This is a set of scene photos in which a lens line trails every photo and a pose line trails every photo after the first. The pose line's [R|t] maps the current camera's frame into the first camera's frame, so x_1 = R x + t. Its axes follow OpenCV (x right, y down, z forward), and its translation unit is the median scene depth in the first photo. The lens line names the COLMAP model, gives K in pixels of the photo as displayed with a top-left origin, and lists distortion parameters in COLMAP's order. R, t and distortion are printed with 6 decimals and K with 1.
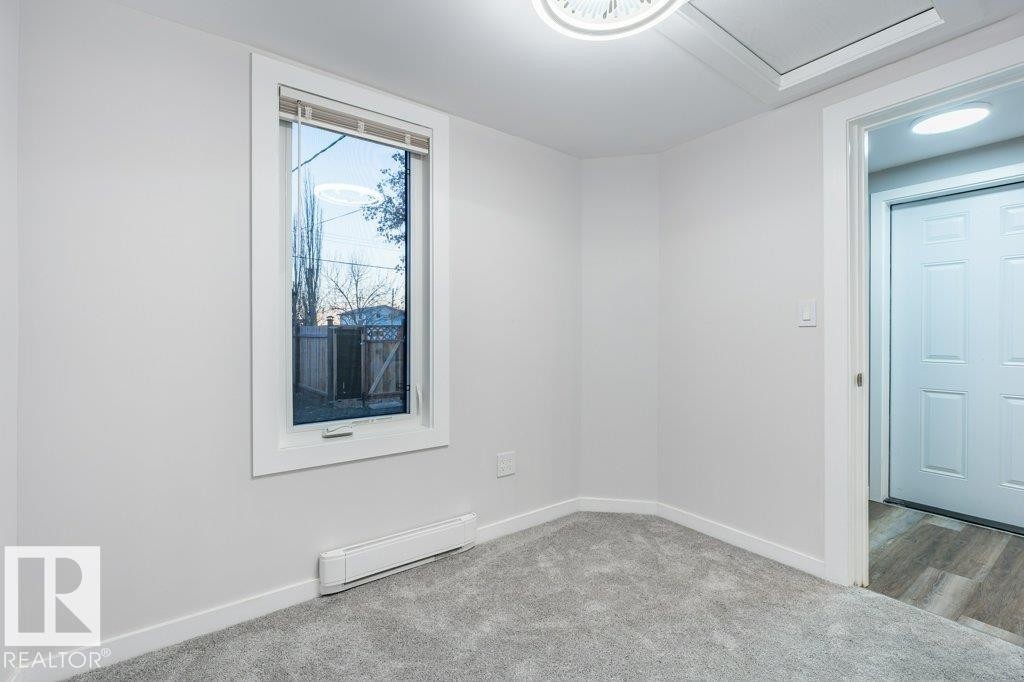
lens RADIAL K [[448.9, 0, 515.7], [0, 448.9, 338.8], [0, 0, 1]] dist [-0.008249, 0.001841]
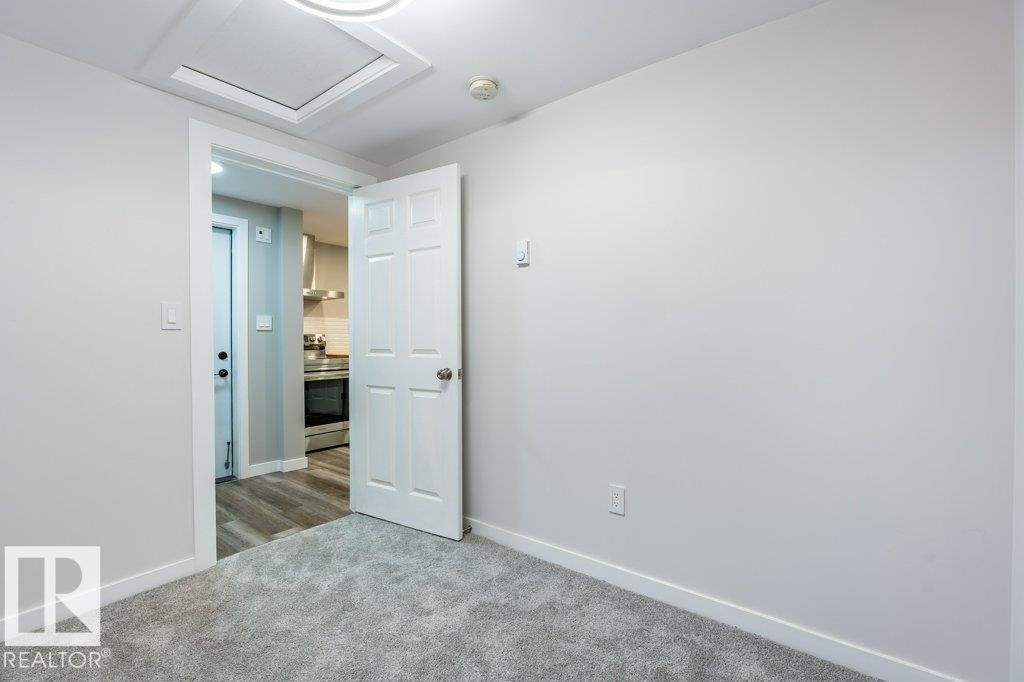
lens RADIAL K [[448.9, 0, 518.2], [0, 448.9, 340.5], [0, 0, 1]] dist [-0.008249, 0.001841]
pose [[-0.288104, -0.006462, 0.957577, -0.513588], [0.008286, 0.999923, 0.009241, -0.005824], [-0.957563, 0.010597, -0.288029, 0.573376]]
